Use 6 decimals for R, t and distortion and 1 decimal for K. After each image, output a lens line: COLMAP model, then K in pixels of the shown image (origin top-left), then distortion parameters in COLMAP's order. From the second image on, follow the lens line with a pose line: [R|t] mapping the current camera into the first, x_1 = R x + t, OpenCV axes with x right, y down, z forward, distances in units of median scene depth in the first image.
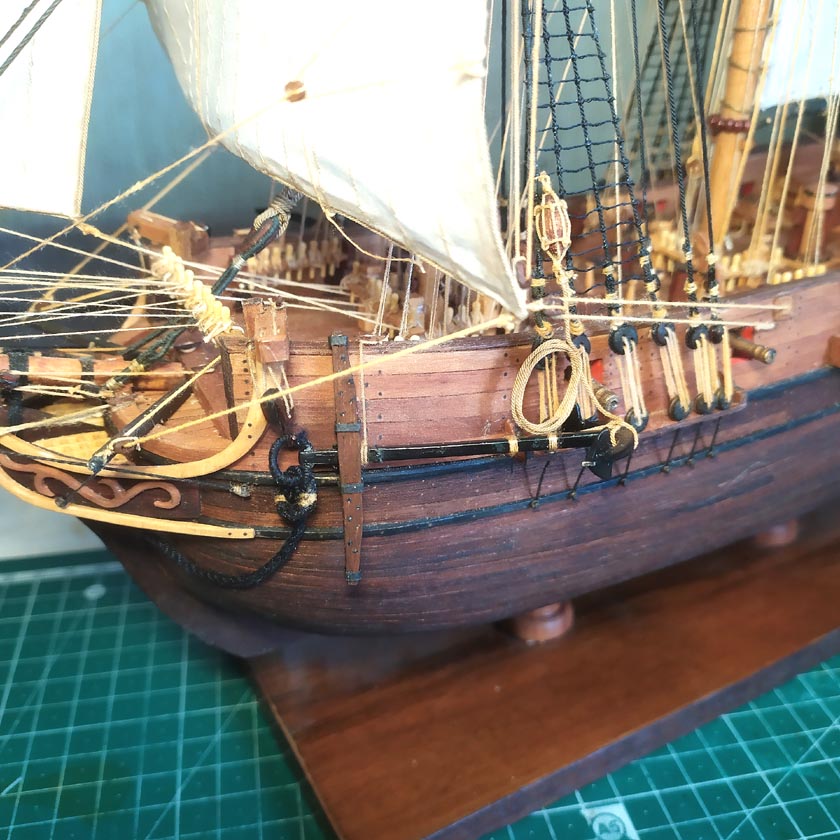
lens RADIAL K [[896.7, 0, 420.0], [0, 896.7, 420.0], [0, 0, 1]] dist [0.011638, 0.115988]
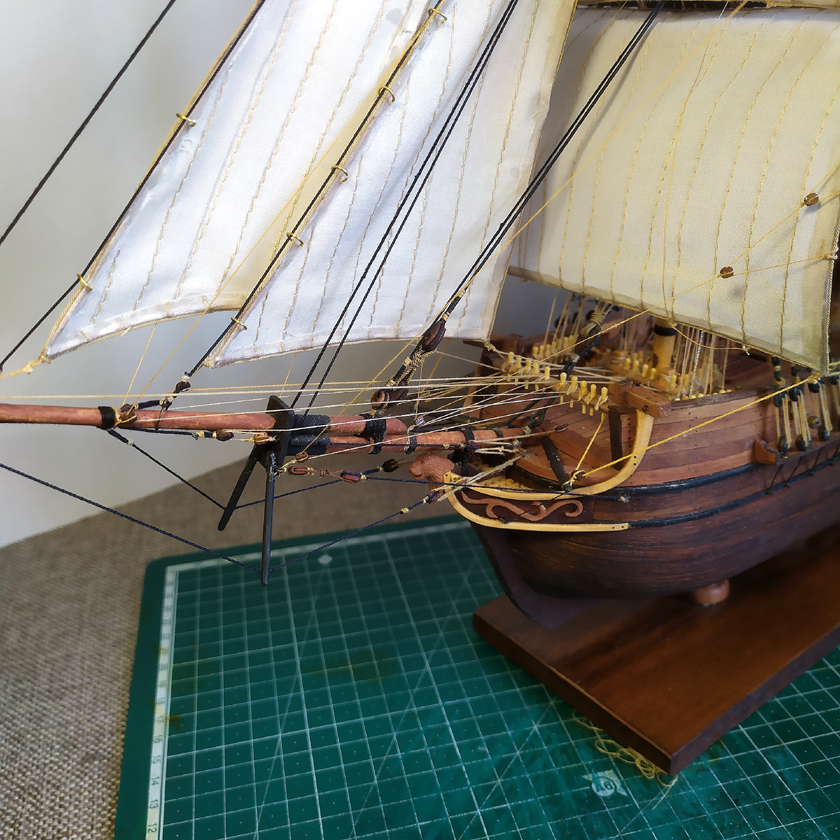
lens RADIAL K [[896.7, 0, 420.0], [0, 896.7, 420.0], [0, 0, 1]] dist [0.011638, 0.115988]
pose [[0.985187, -0.101516, 0.138205, -0.721192], [0.110296, 0.992239, -0.057408, -0.009454], [-0.131304, 0.071801, 0.988738, -0.521254]]
